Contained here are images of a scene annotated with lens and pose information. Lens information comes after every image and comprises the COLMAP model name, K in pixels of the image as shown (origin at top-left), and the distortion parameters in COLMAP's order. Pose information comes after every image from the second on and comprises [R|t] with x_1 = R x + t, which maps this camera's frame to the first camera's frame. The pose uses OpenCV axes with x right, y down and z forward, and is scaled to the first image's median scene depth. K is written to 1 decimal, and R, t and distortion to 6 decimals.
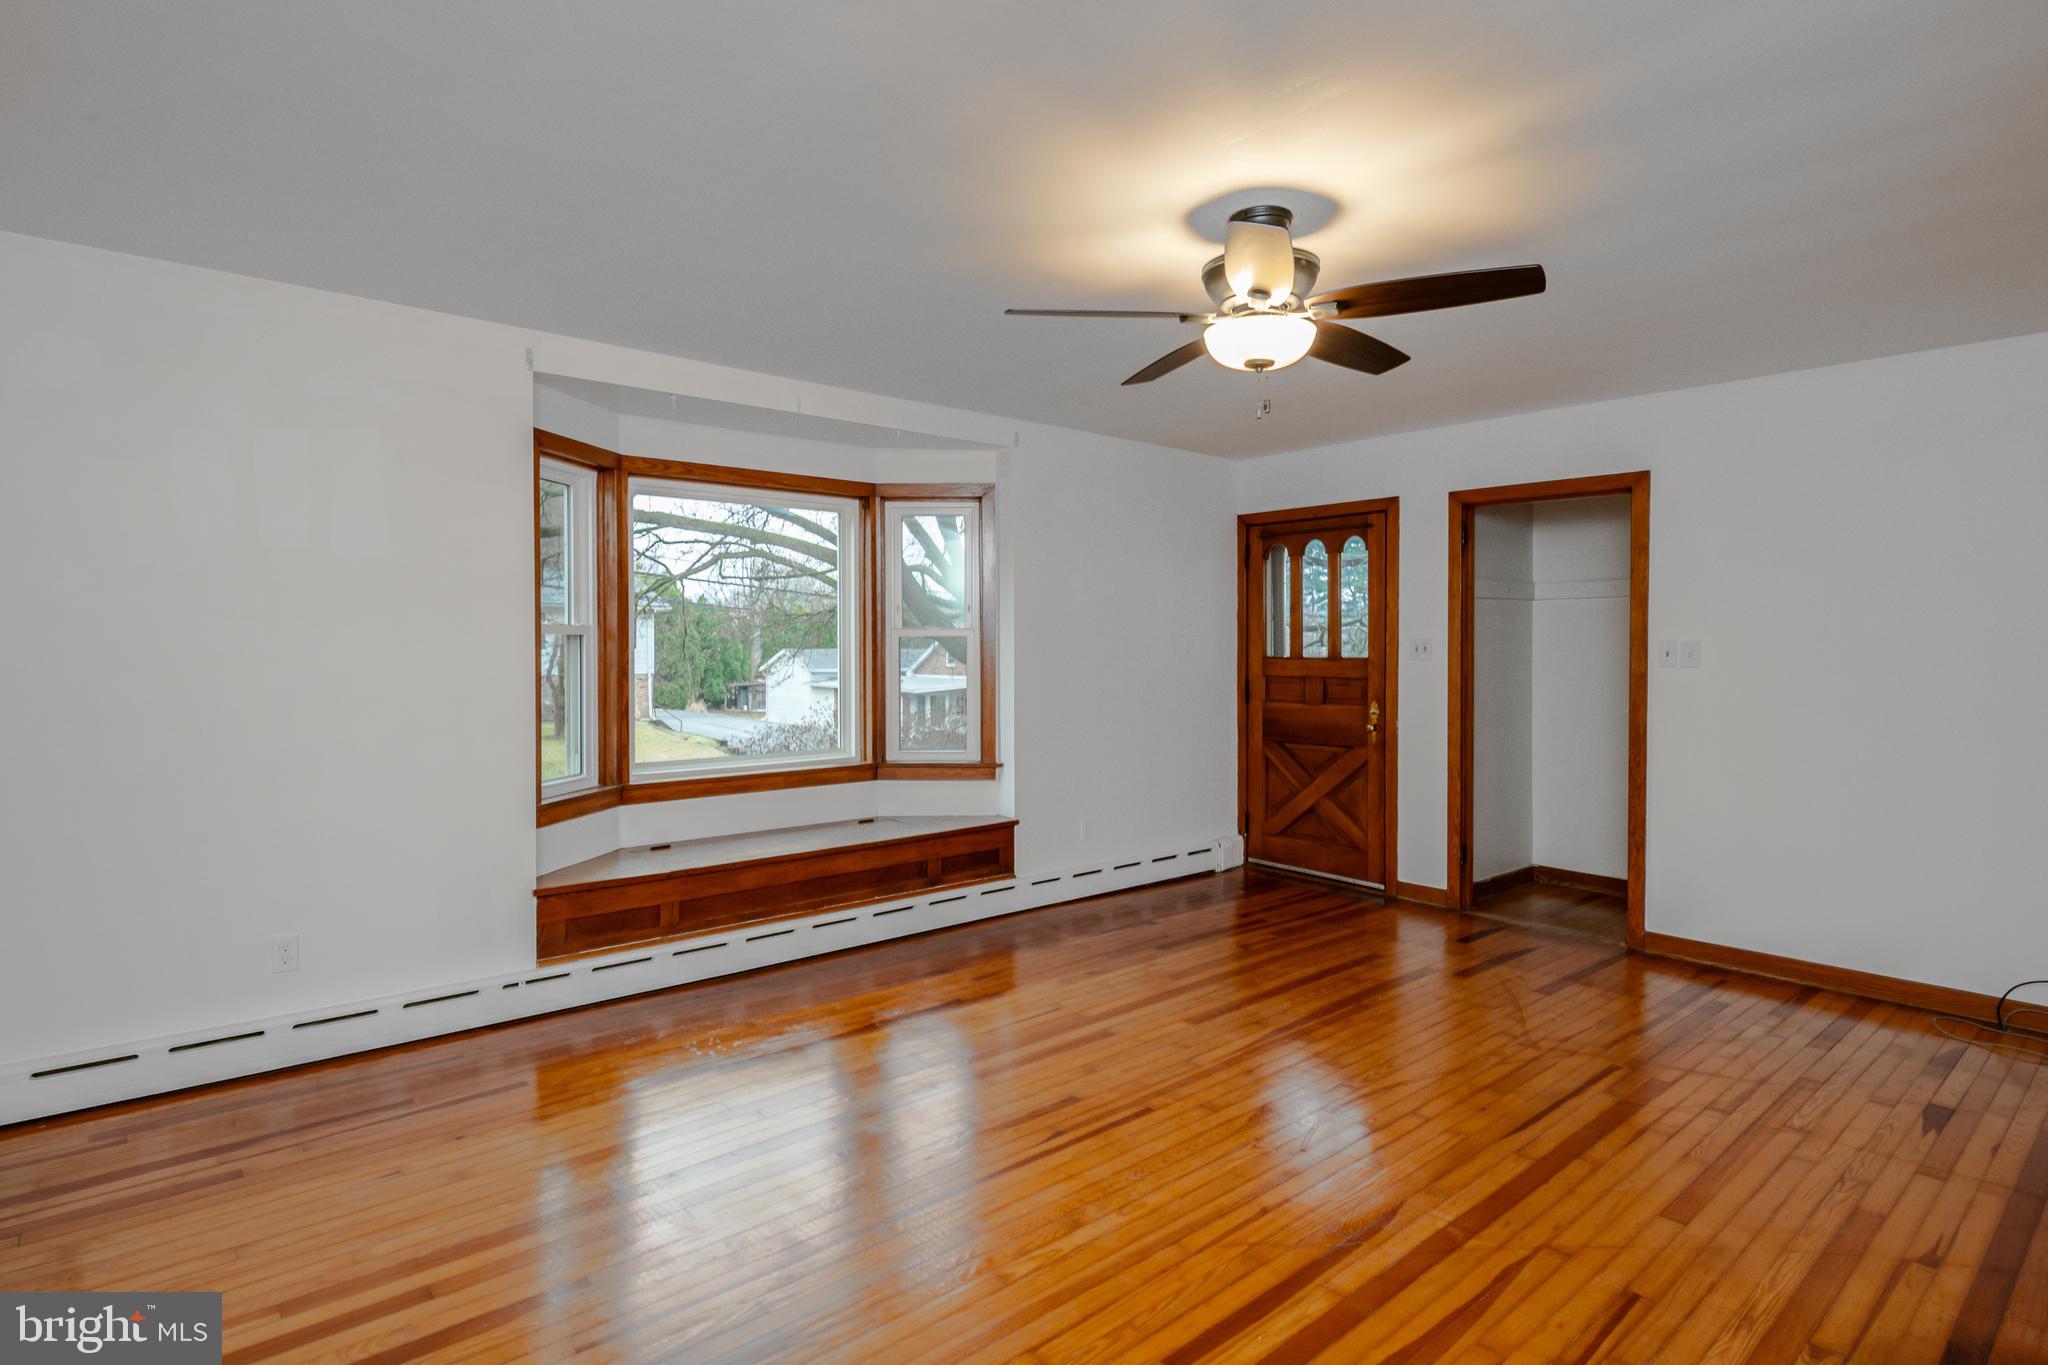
lens RADIAL K [[1114.4, 0, 1020.1], [0, 1114.4, 658.5], [0, 0, 1]] dist [0.003453, -0.001795]
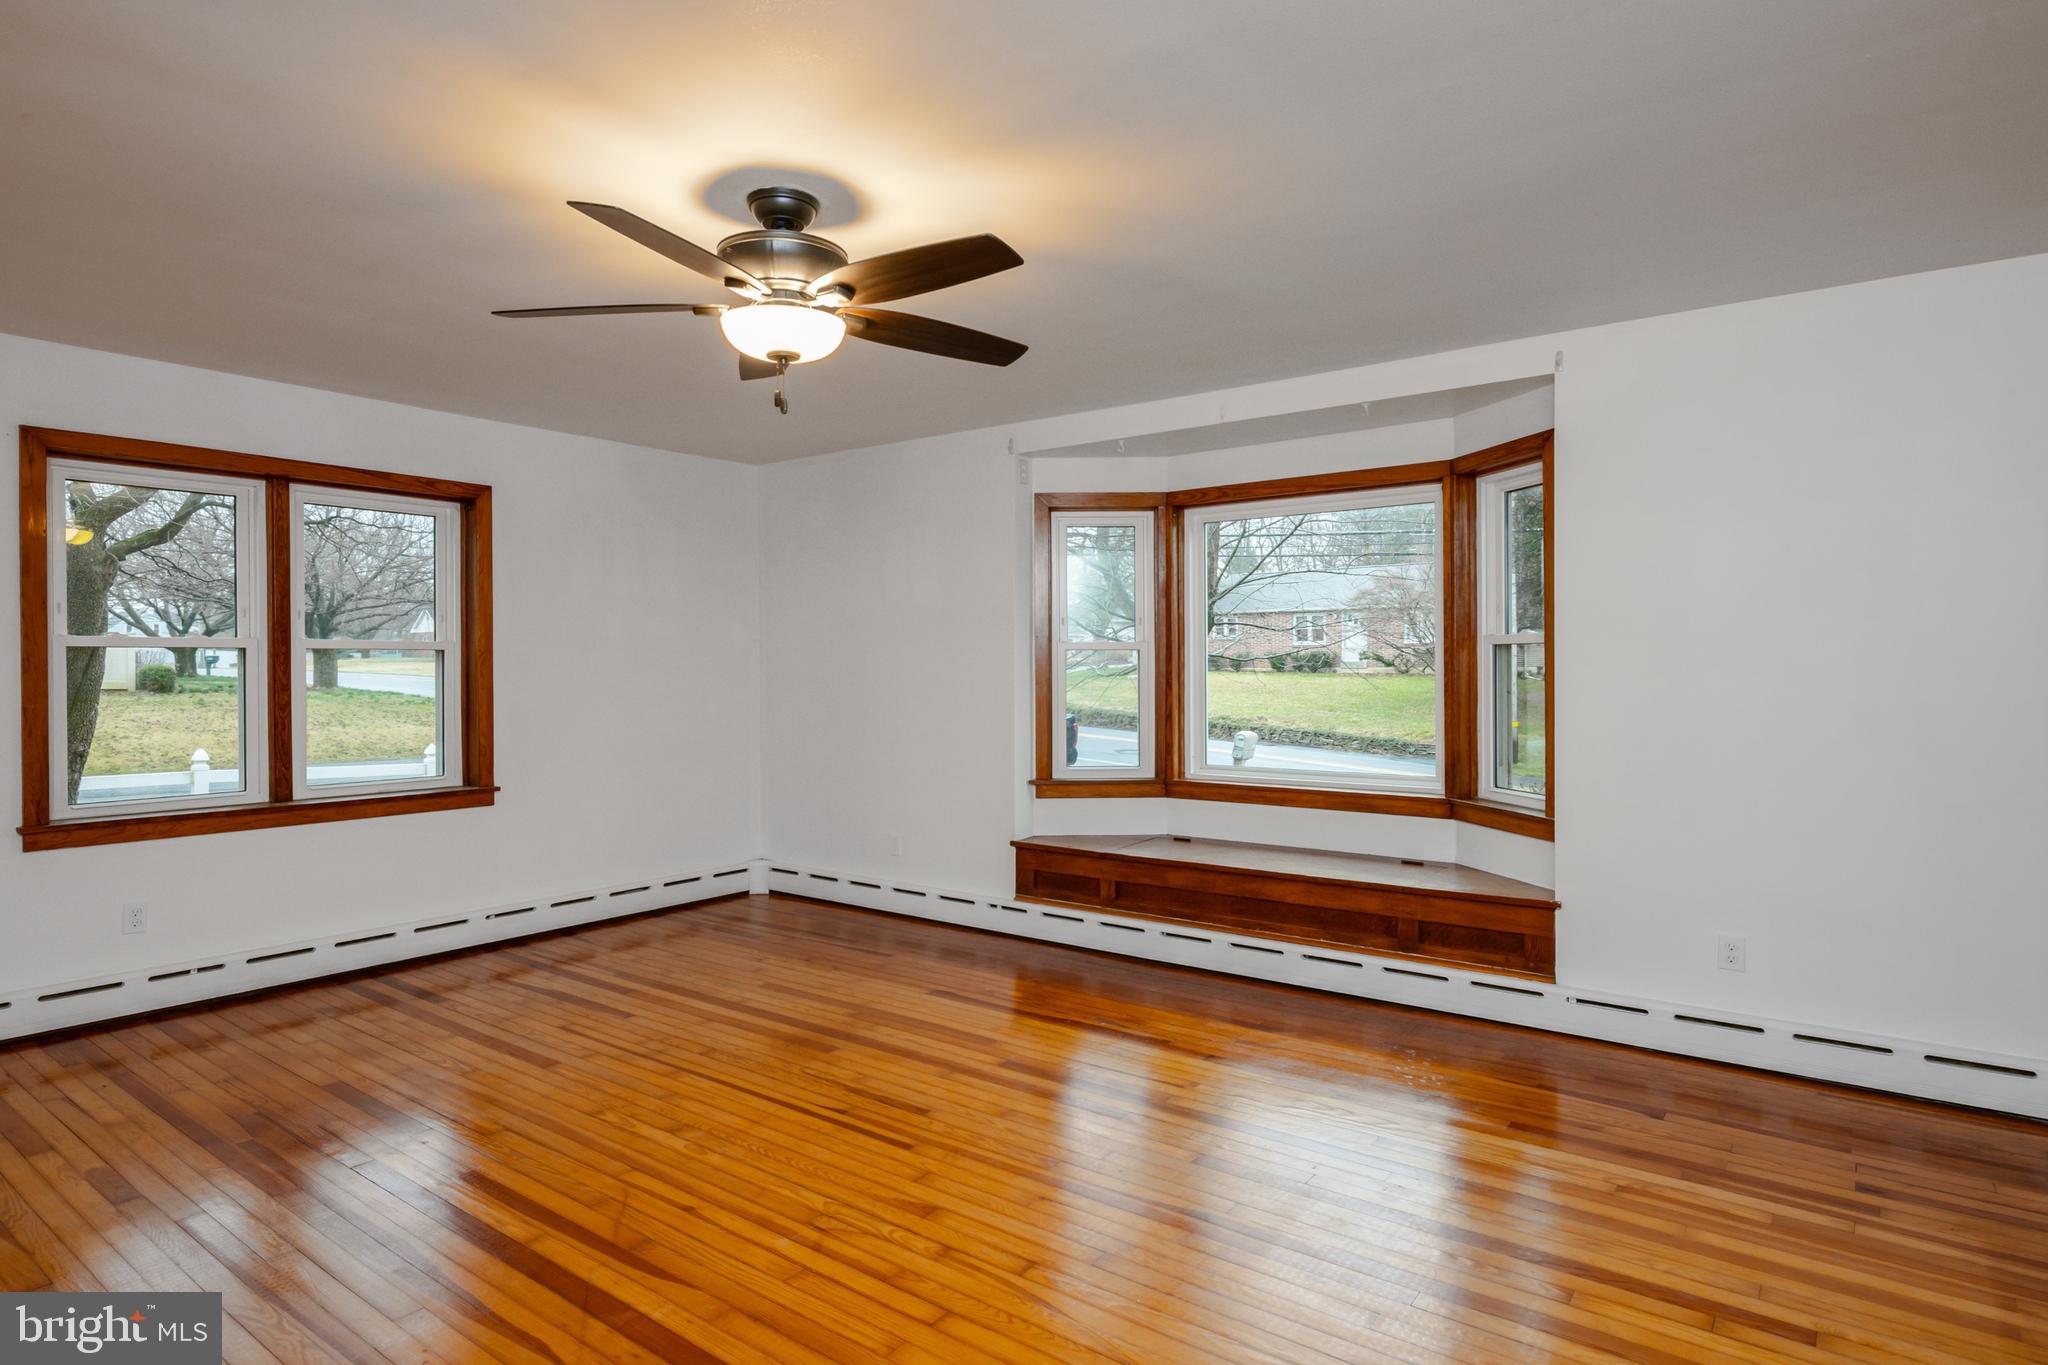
lens RADIAL K [[1101.8, 0, 1024.0], [0, 1101.8, 682.5], [0, 0, 1]] dist [0.011258, 0.000336]
pose [[0.197993, 0.016809, -0.980059, 0.859327], [-0.005937, 0.999855, 0.015949, -0.004841], [0.980185, 0.002661, 0.198065, 0.744843]]
